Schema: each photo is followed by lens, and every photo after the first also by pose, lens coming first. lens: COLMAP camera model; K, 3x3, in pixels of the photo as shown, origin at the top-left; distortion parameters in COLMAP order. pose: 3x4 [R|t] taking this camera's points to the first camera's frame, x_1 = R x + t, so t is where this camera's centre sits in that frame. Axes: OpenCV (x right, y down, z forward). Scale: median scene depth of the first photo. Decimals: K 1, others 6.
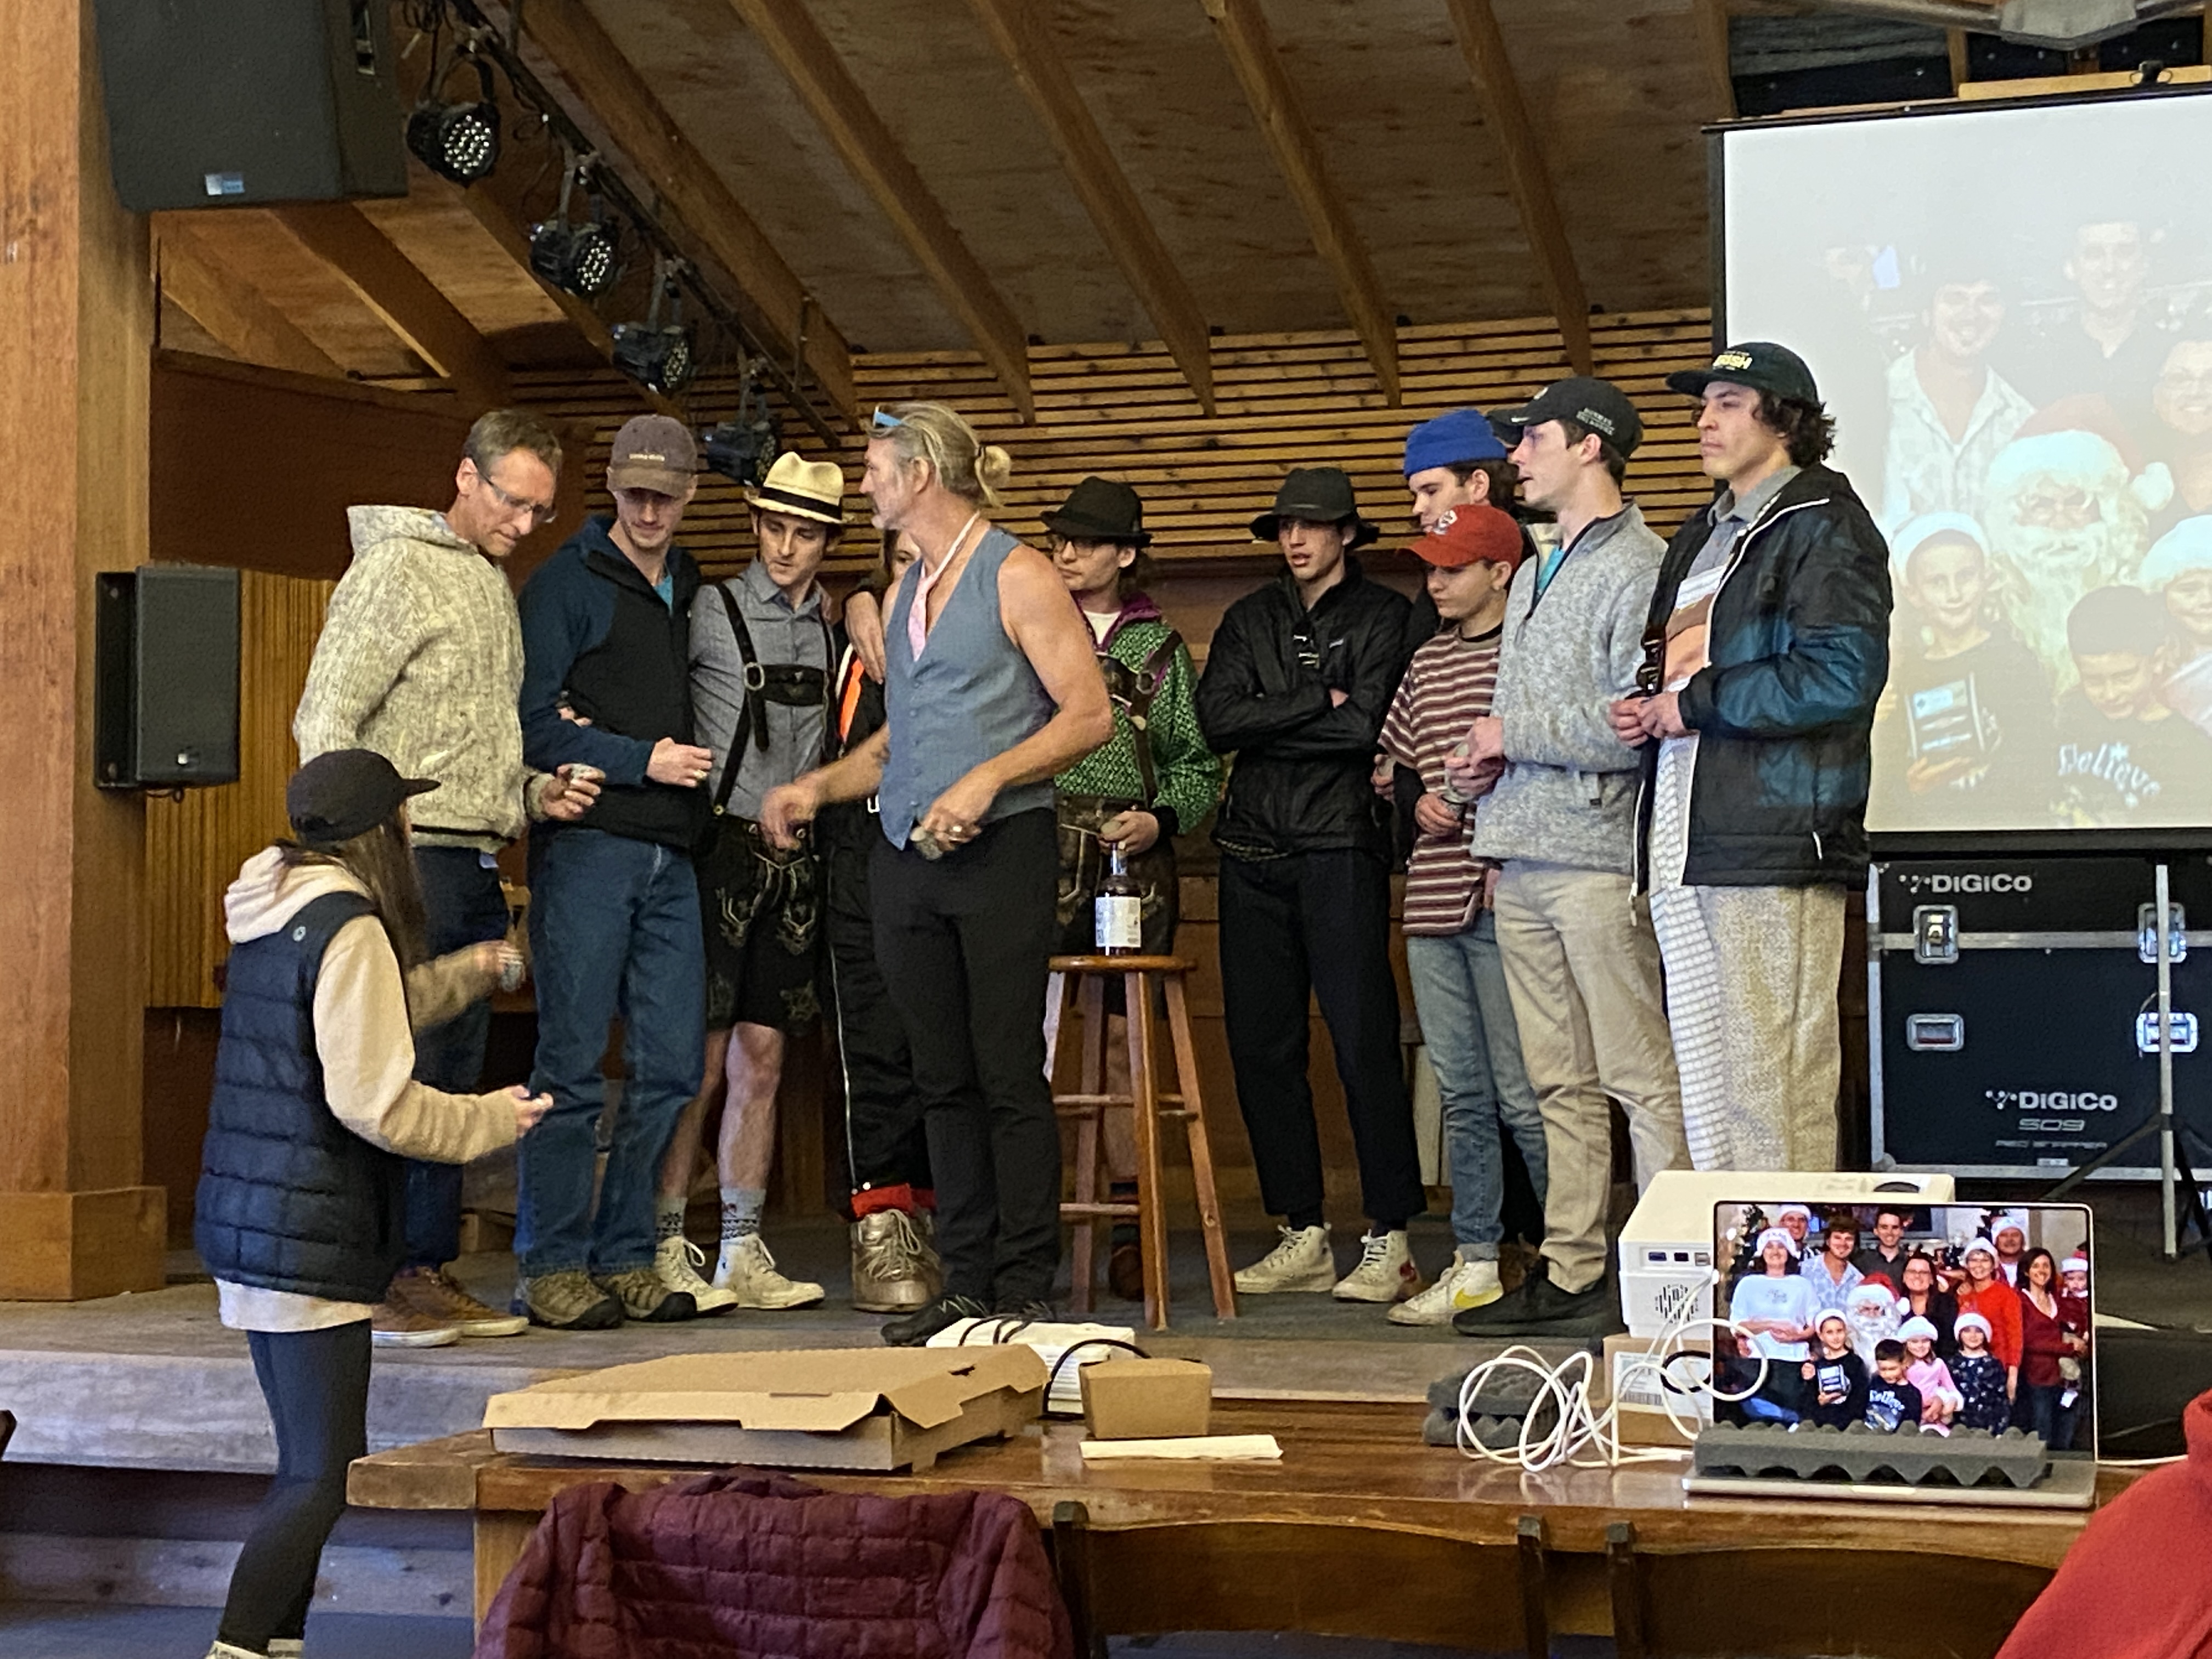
lens RADIAL K [[3756.5, 0, 1079.1], [0, 3756.5, 800.0], [0, 0, 1]] dist [0.095871, 0.000000]
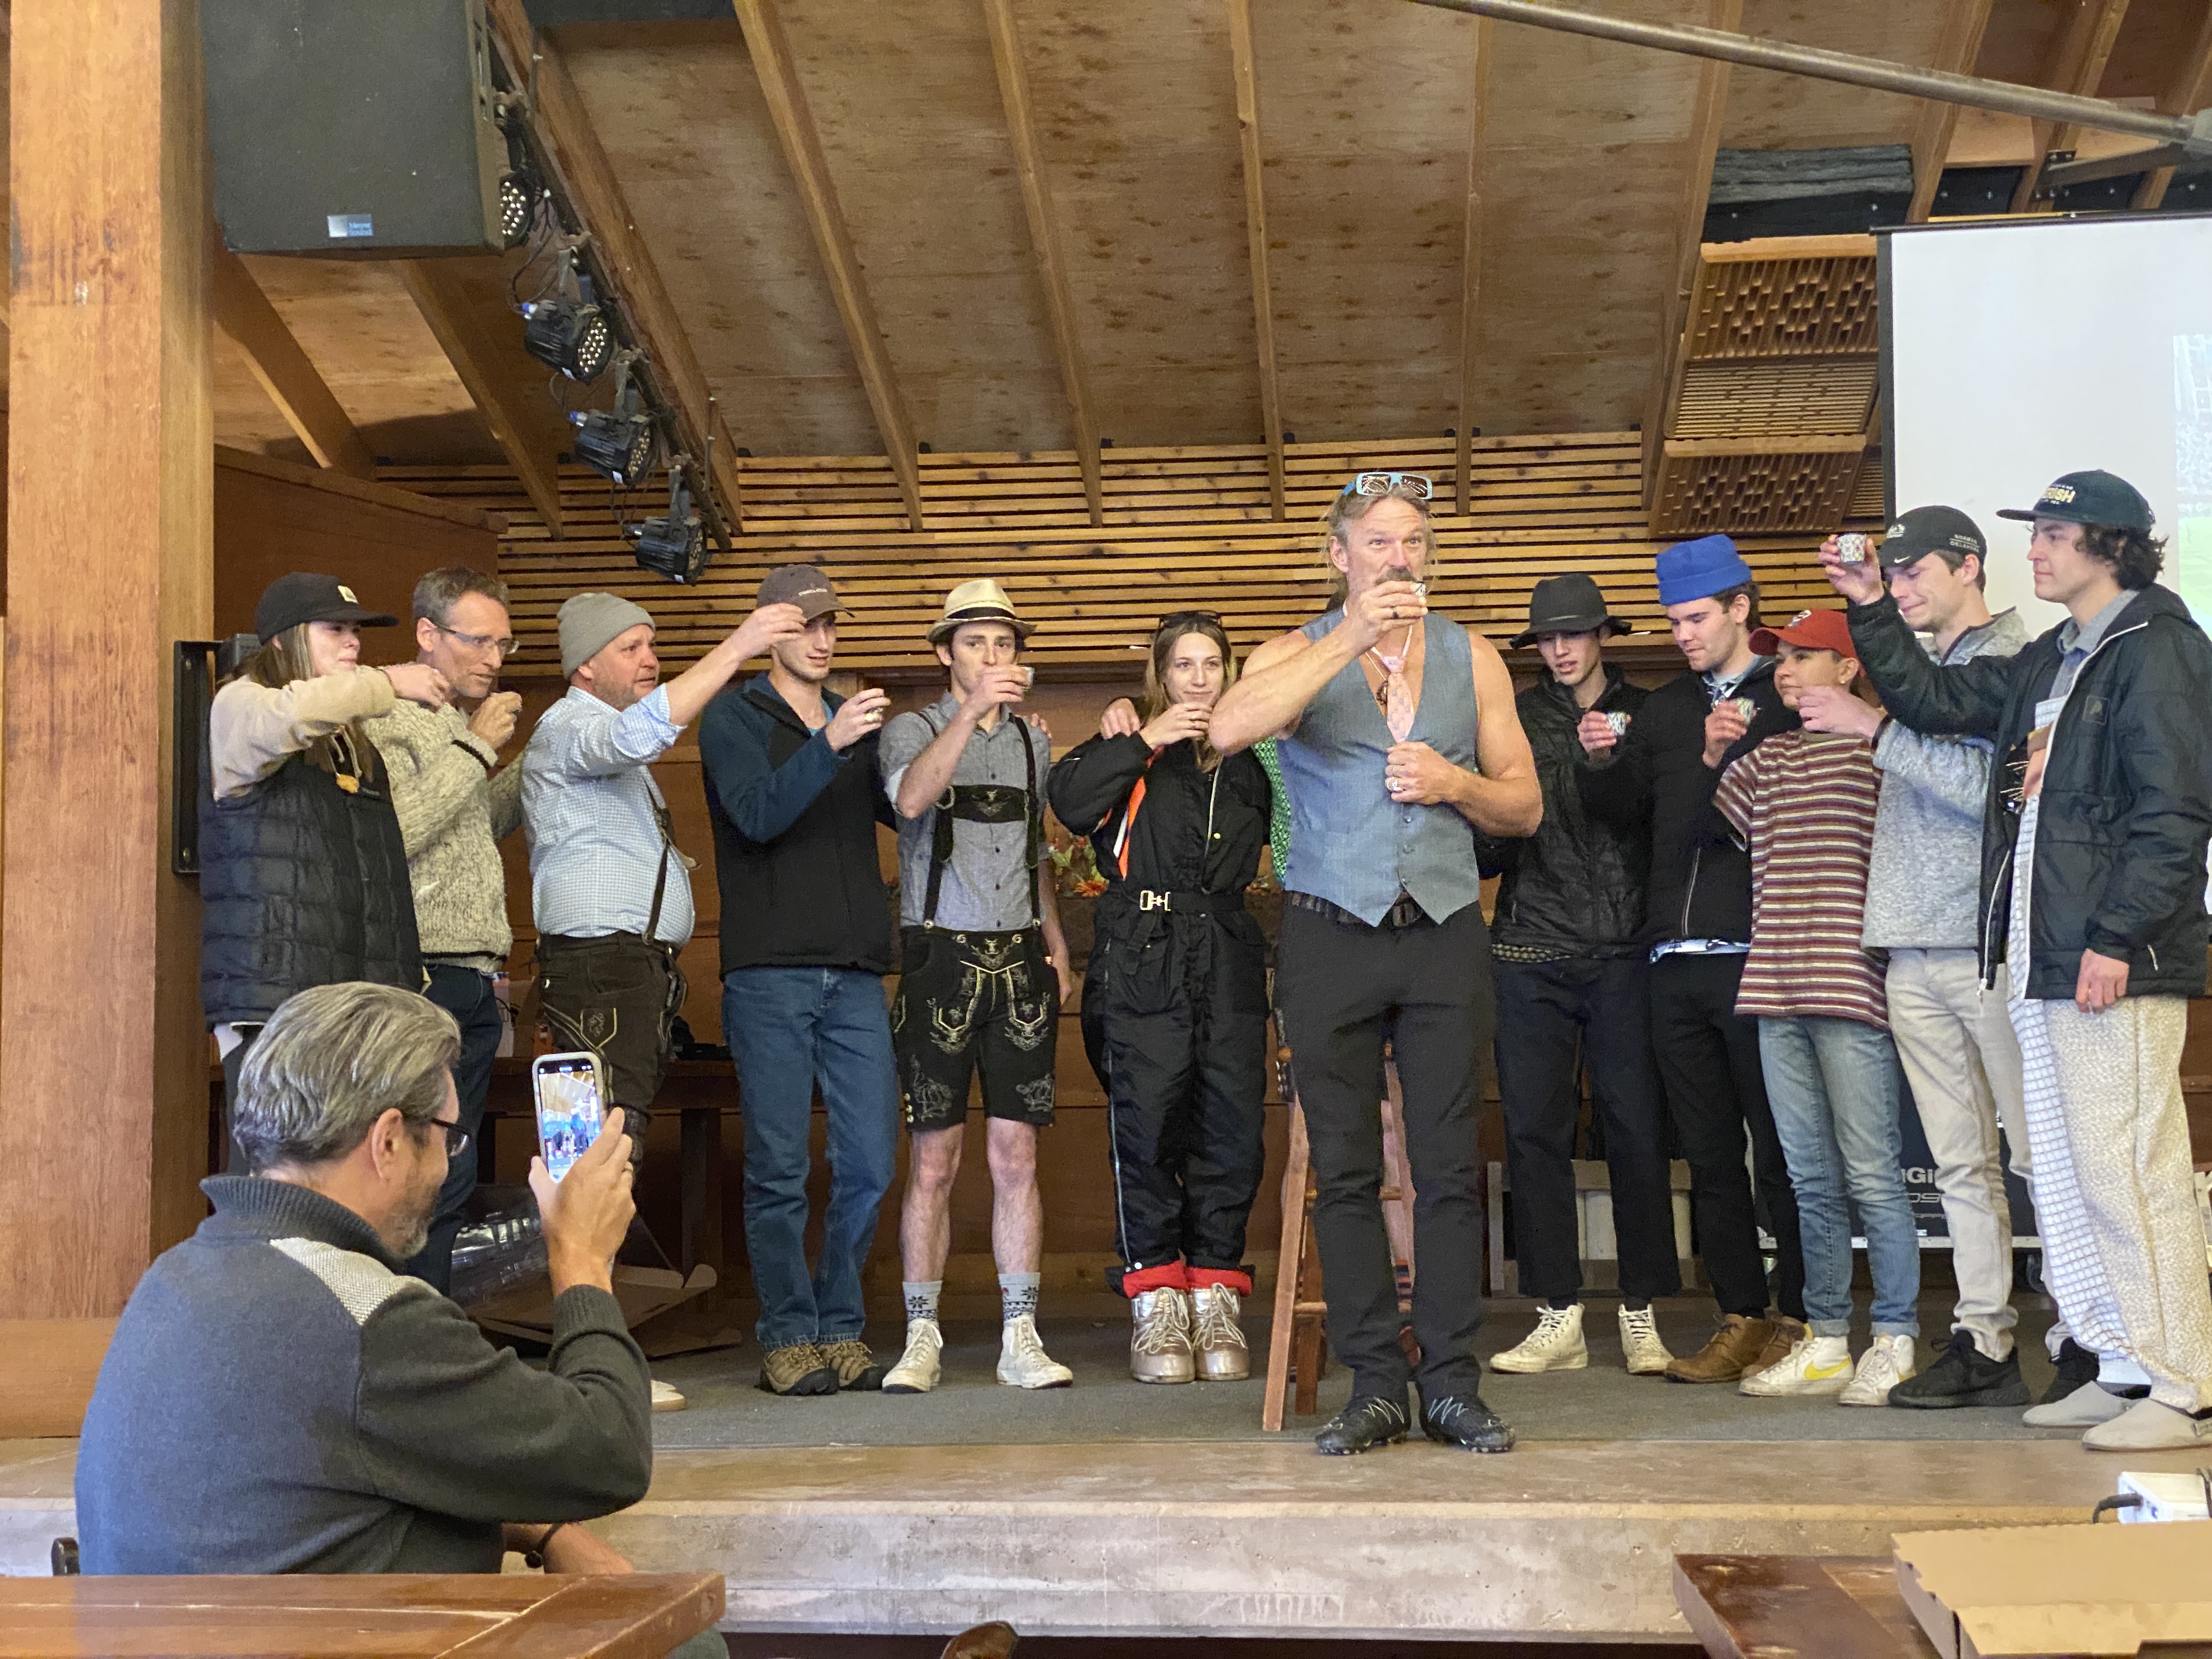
lens RADIAL K [[3282.7, 0, 1137.0], [0, 3282.7, 829.8], [0, 0, 1]] dist [0.116829, 0.000000]
pose [[0.978763, 0.005299, 0.204929, -0.196874], [-0.000207, 0.999691, -0.024861, 0.006171], [-0.204997, 0.024291, 0.978461, 0.159235]]
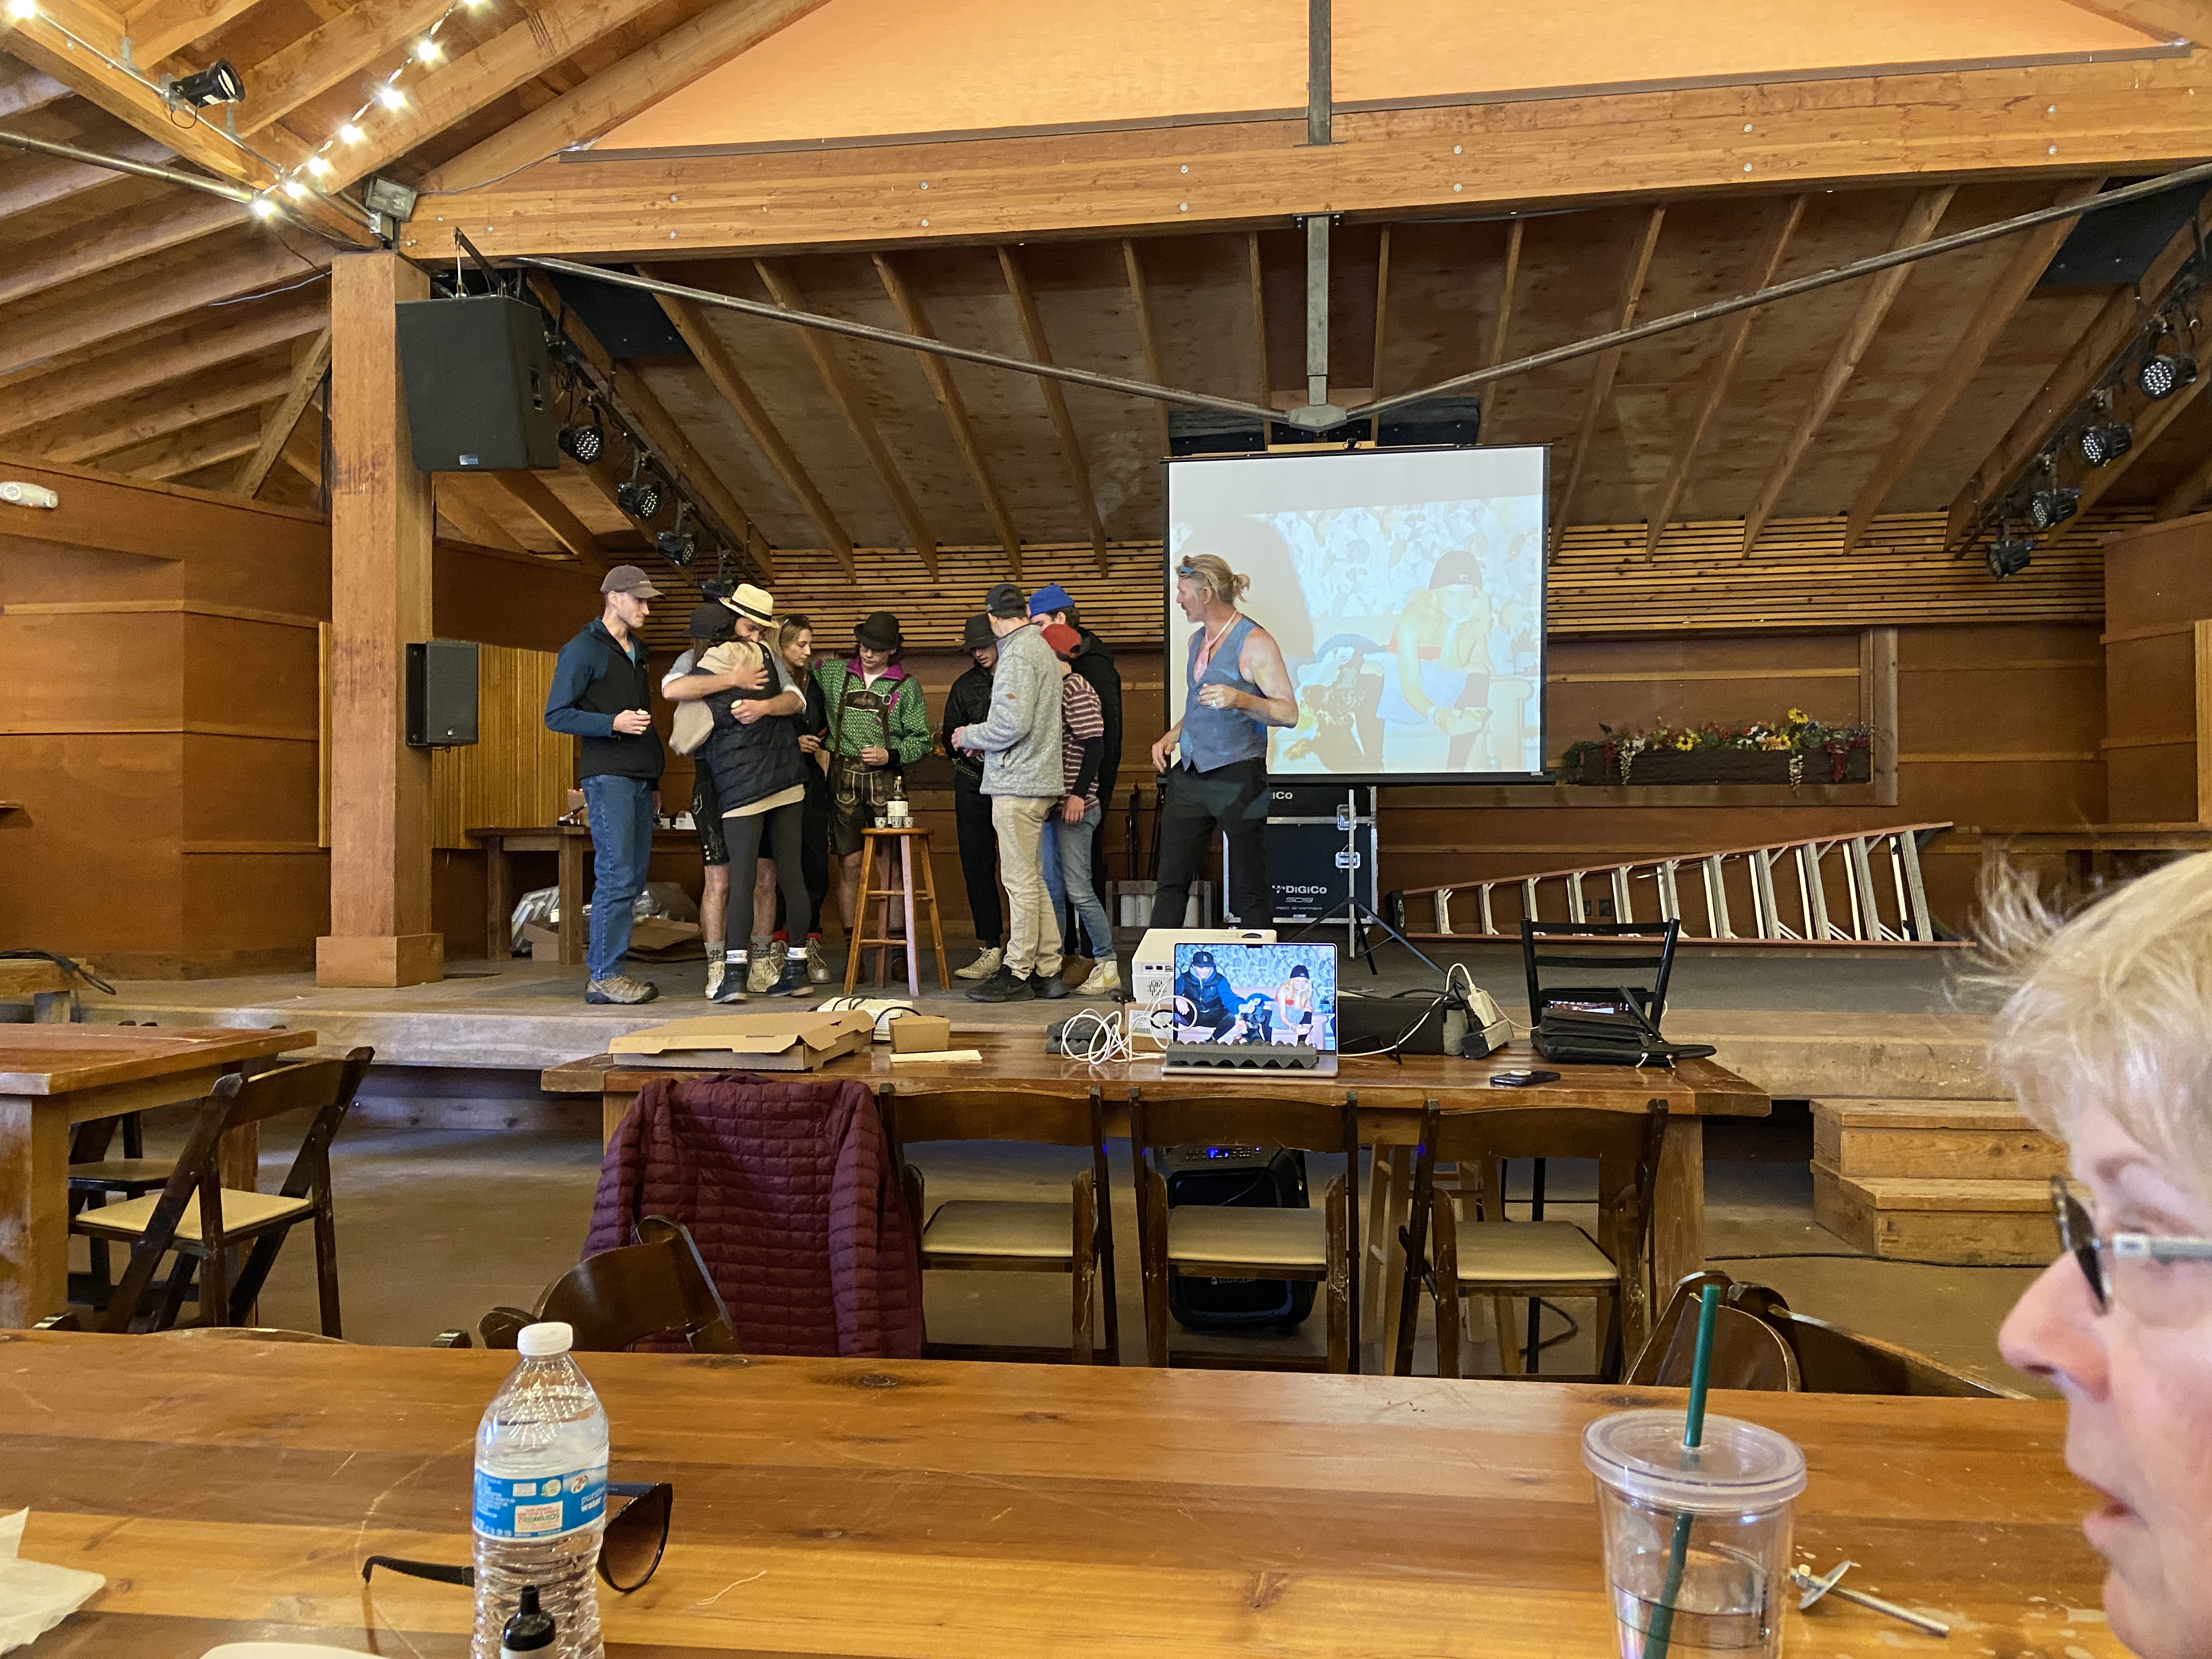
lens RADIAL K [[1662.6, 0, 1100.8], [0, 1662.6, 817.6], [0, 0, 1]] dist [0.118980, -0.141187]
pose [[0.990489, 0.004377, 0.137523, -0.005426], [-0.009679, 0.999234, 0.037908, -0.002633], [-0.137251, -0.038878, 0.989773, 0.010420]]
